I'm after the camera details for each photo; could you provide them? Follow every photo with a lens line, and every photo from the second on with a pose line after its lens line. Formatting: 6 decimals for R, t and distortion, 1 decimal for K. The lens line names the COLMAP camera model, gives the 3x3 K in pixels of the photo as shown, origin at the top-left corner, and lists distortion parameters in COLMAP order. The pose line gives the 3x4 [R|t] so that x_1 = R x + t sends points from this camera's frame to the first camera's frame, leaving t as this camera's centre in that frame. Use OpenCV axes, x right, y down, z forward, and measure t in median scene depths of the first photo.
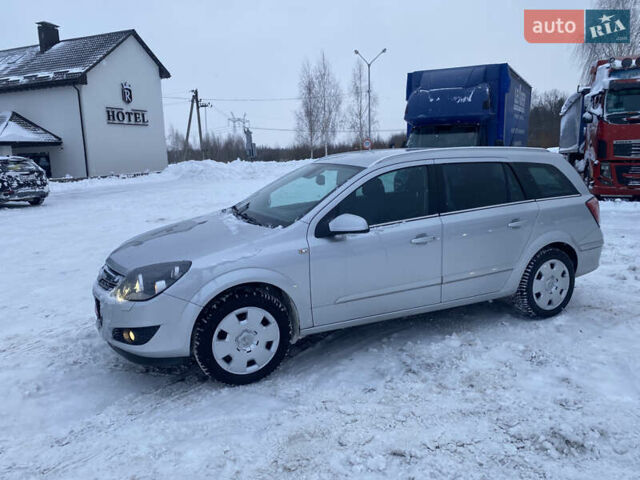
lens RADIAL K [[455.2, 0, 315.7], [0, 455.2, 239.8], [0, 0, 1]] dist [0.004276, -0.010314]
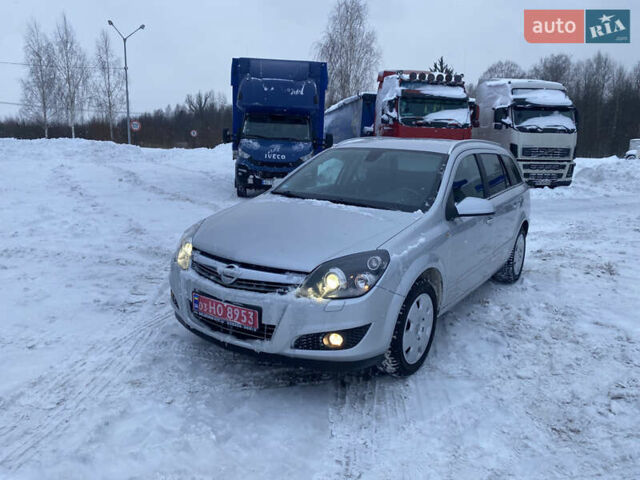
lens RADIAL K [[455.2, 0, 315.7], [0, 455.2, 239.8], [0, 0, 1]] dist [0.004276, -0.010314]
pose [[0.868727, -0.047987, 0.492961, -0.168136], [0.034594, 0.998743, 0.036259, -0.002275], [-0.494081, -0.014446, 0.869296, 0.053076]]
